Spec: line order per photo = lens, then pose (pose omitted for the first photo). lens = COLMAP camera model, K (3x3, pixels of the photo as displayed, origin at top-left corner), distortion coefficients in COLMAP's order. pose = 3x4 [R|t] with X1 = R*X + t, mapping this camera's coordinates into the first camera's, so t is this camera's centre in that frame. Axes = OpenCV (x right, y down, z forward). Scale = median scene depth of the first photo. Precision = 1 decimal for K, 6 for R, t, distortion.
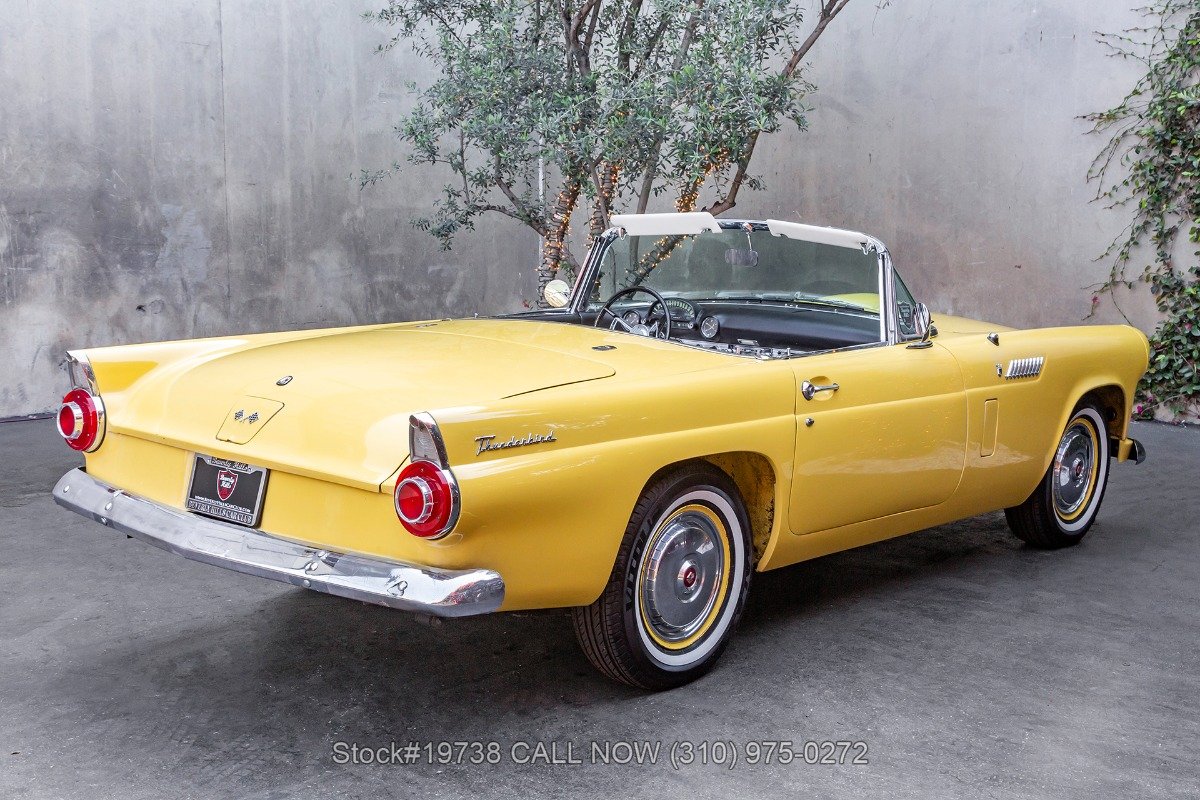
lens RADIAL K [[1487.6, 0, 599.1], [0, 1487.6, 422.9], [0, 0, 1]] dist [0.015385, 0.004379]
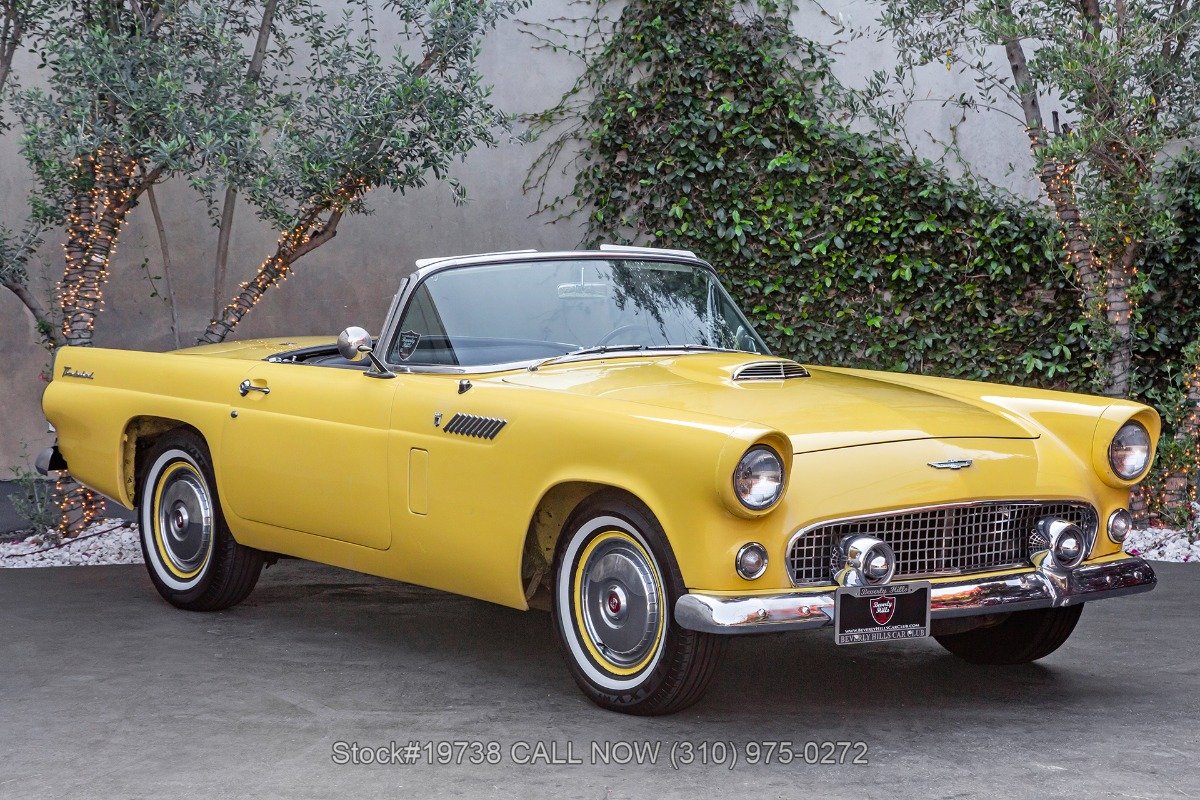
lens RADIAL K [[2656.3, 0, 600.0], [0, 2656.3, 400.0], [0, 0, 1]] dist [0.181535, 0.138613]
pose [[0.769461, -0.080479, 0.633603, -0.628897], [0.130320, 0.990943, -0.032395, 0.010752], [-0.625257, 0.107498, 0.772980, -0.196083]]
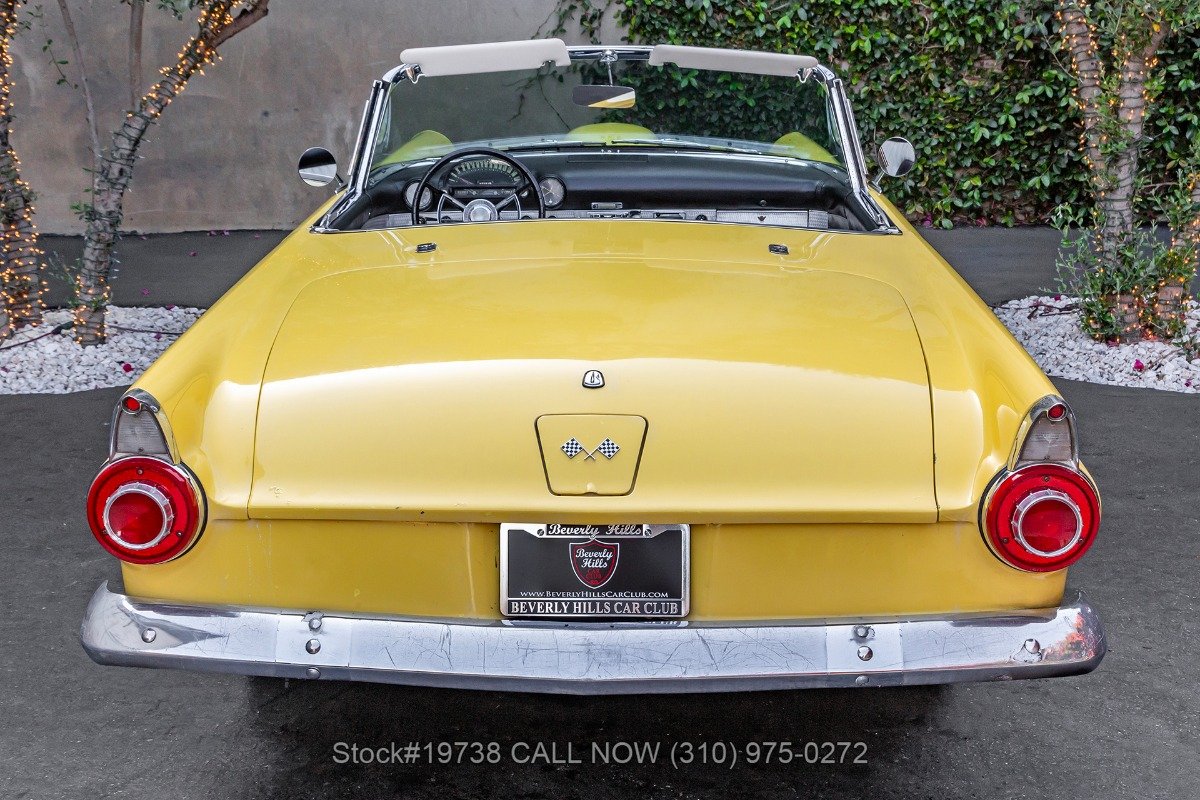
lens RADIAL K [[1610.9, 0, 600.6], [0, 1610.9, 437.2], [0, 0, 1]] dist [0.069889, 0.021842]
pose [[0.768752, -0.209160, 0.604378, -0.271391], [0.122852, 0.975705, 0.181402, -0.055105], [-0.627637, -0.065204, 0.775771, 0.205421]]
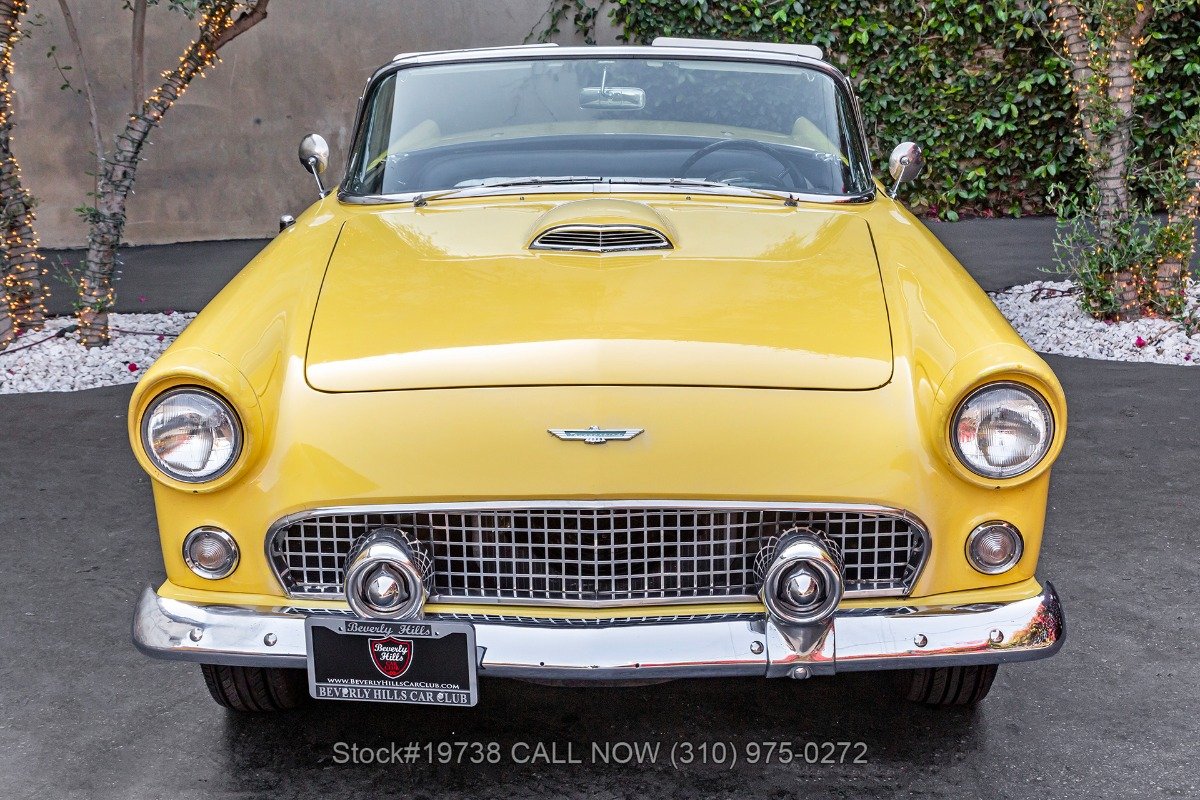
lens RADIAL K [[1747.5, 0, 600.0], [0, 1747.5, 400.0], [0, 0, 1]] dist [0.108617, 0.028762]
pose [[0.766109, -0.200437, 0.610657, -0.313234], [0.146884, 0.979585, 0.137255, -0.044092], [-0.625701, -0.015457, 0.779910, 0.154766]]
